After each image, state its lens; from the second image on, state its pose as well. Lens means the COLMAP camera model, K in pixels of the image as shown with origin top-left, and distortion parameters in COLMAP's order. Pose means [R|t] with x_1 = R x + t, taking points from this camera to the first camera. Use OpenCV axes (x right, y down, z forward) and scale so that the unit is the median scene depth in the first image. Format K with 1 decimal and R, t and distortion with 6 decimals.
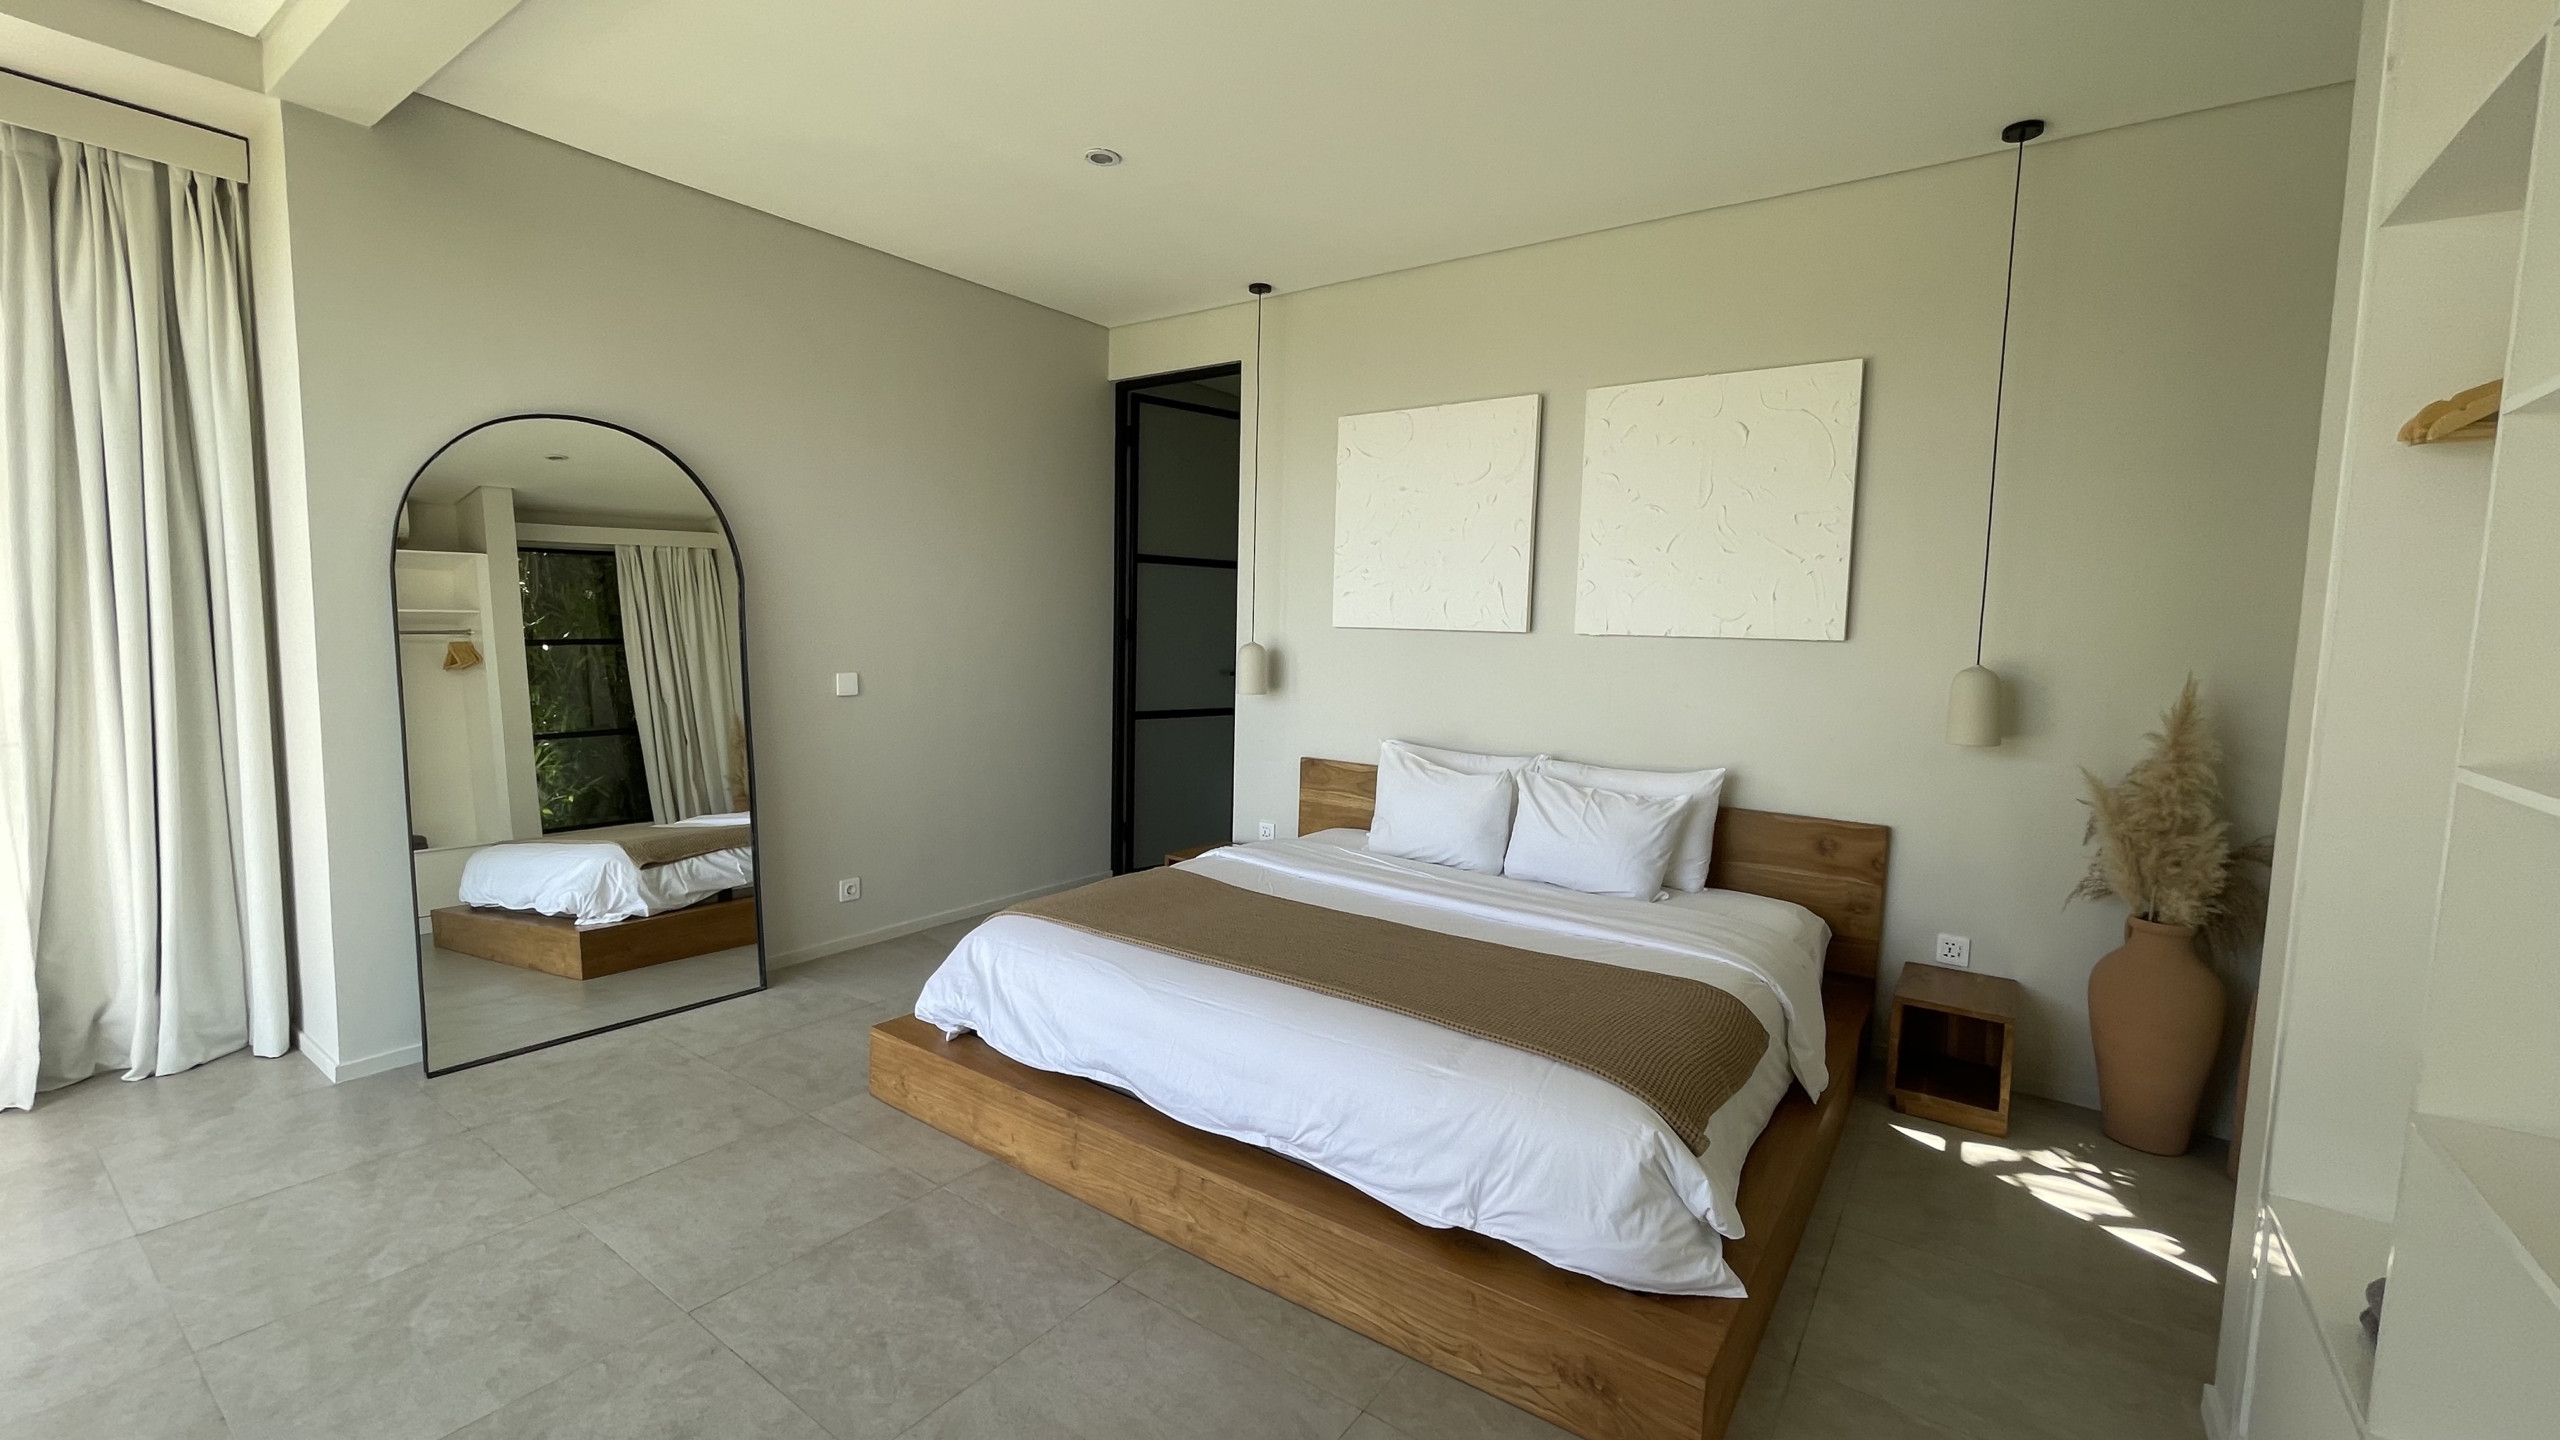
lens RADIAL K [[1039.9, 0, 1264.3], [0, 1039.9, 710.7], [0, 0, 1]] dist [-0.001934, 0.000708]
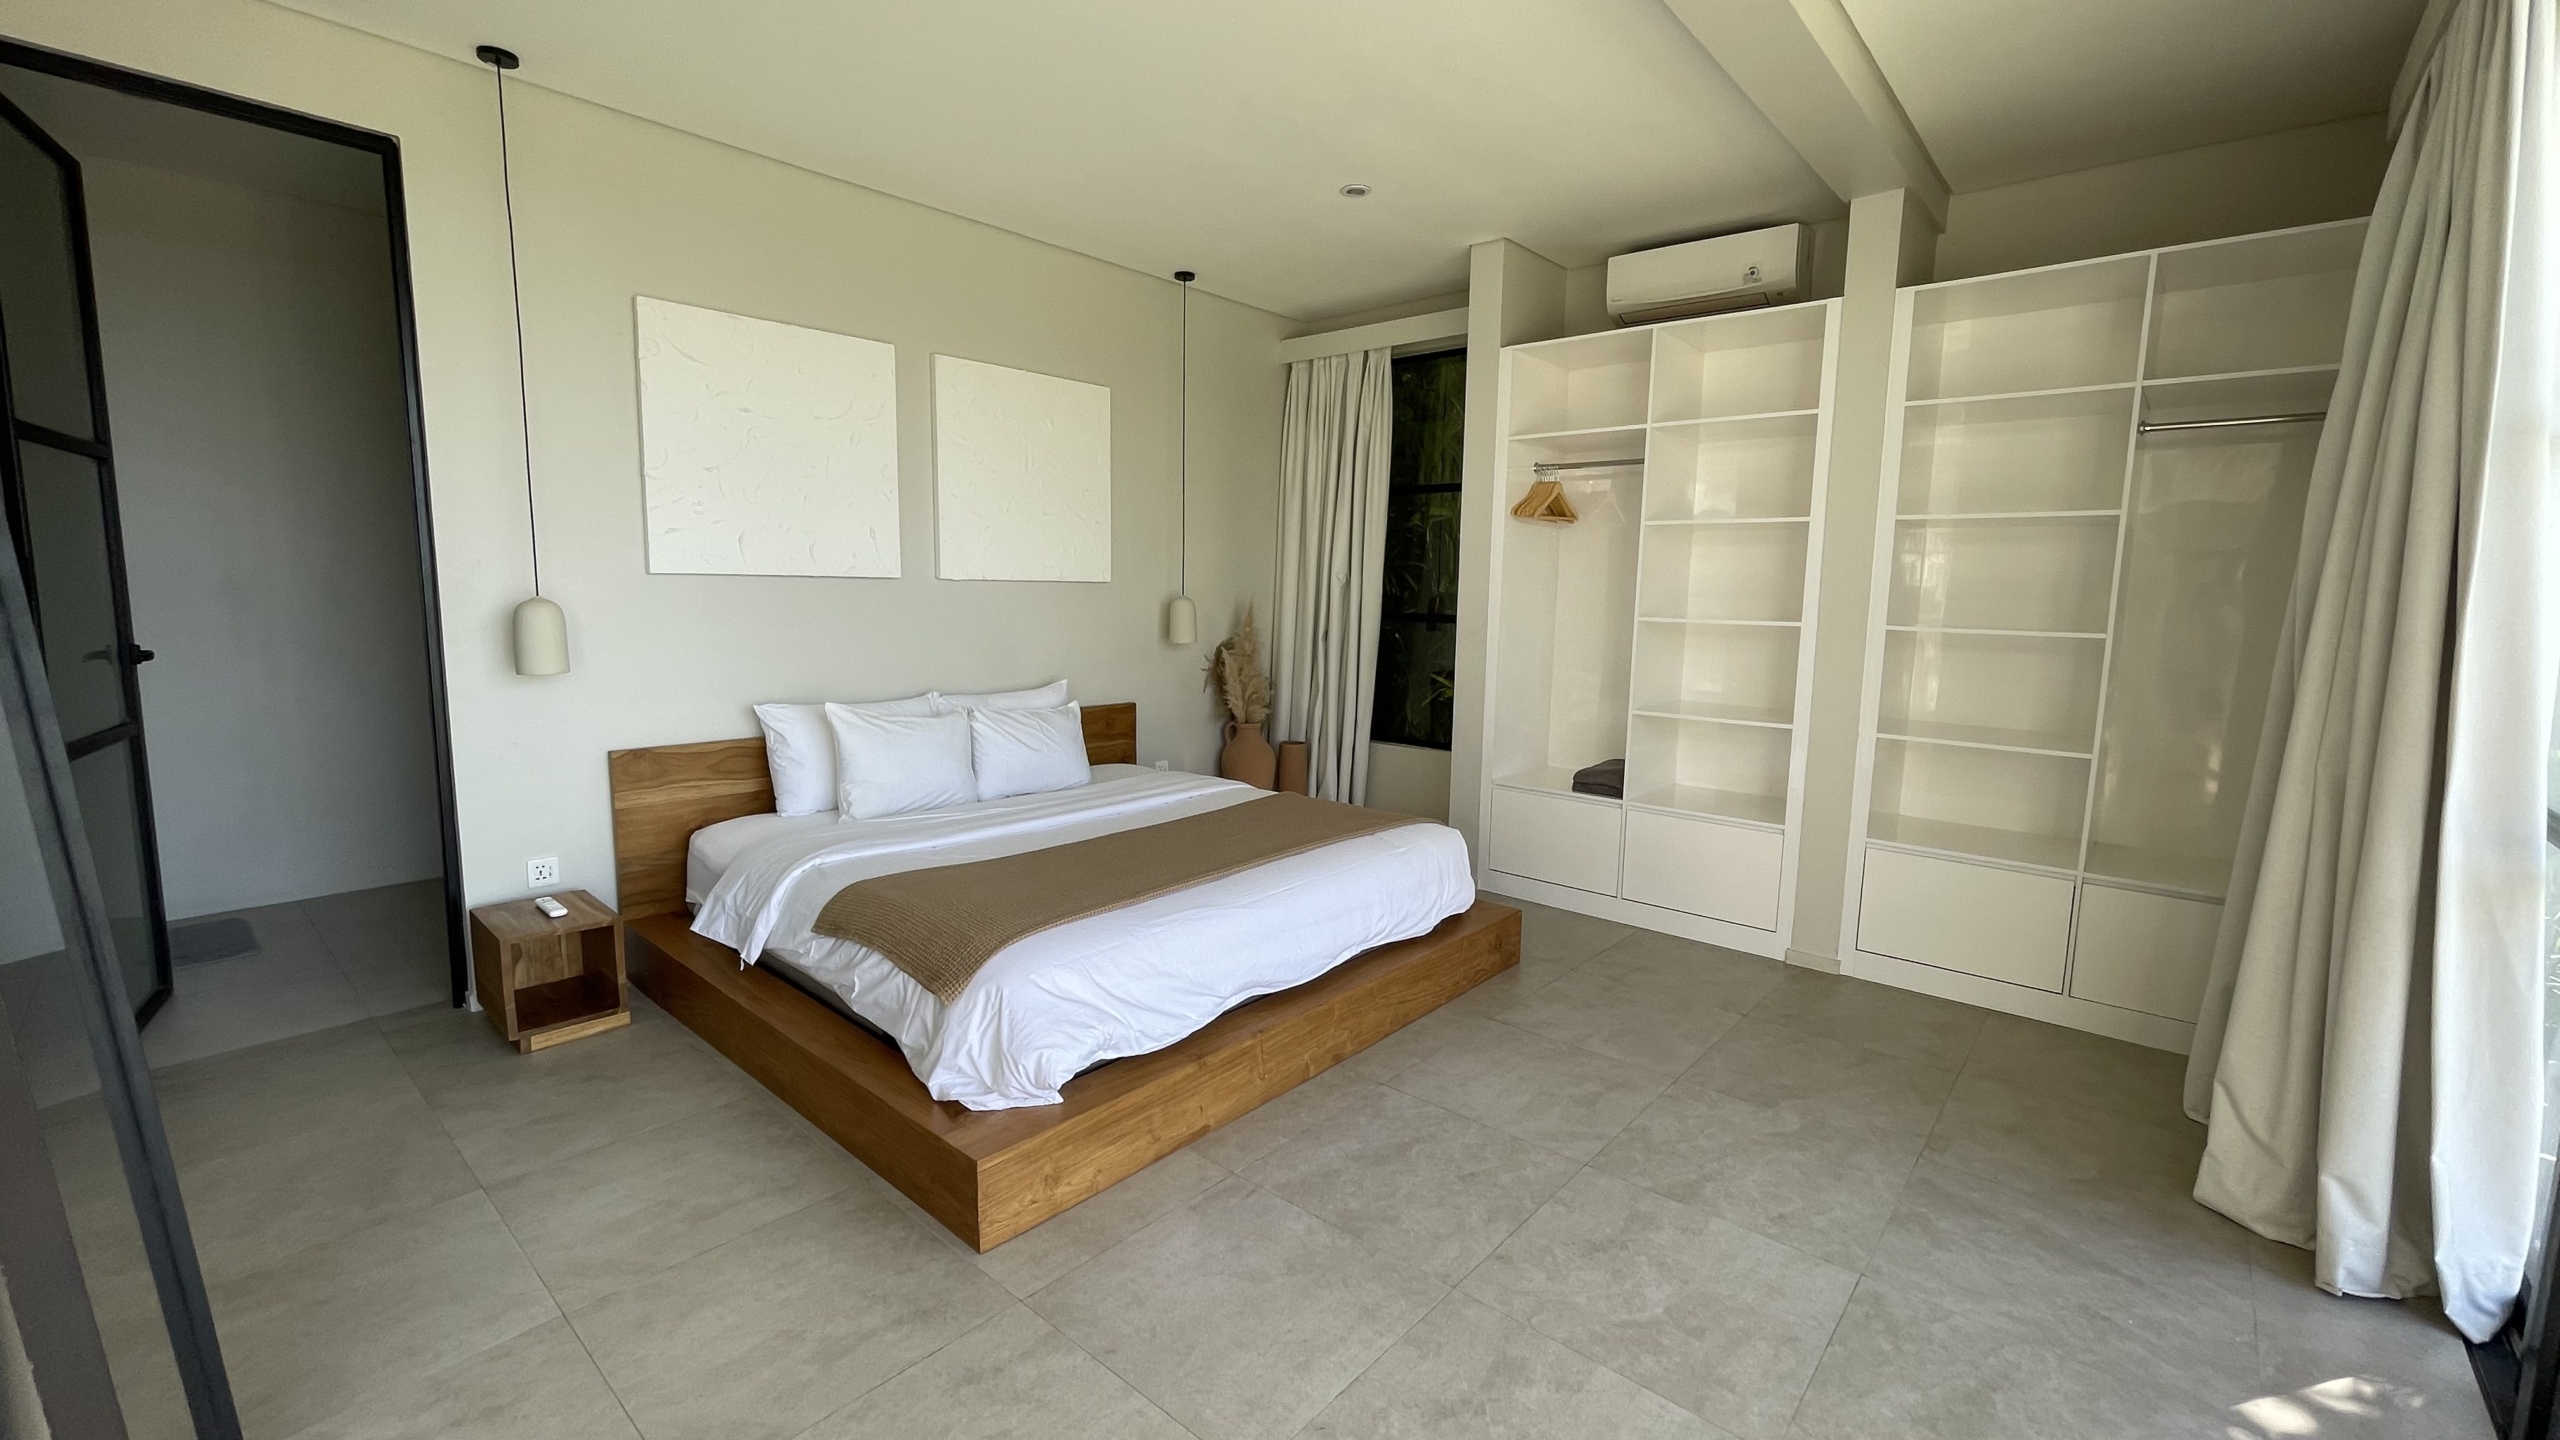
lens RADIAL K [[1039.9, 0, 1275.5], [0, 1039.9, 717.6], [0, 0, 1]] dist [-0.001934, 0.000708]
pose [[0.095445, -0.151513, 0.983836, -1.023088], [0.074062, 0.986690, 0.144768, -0.082250], [-0.992676, 0.059047, 0.105396, 0.717529]]
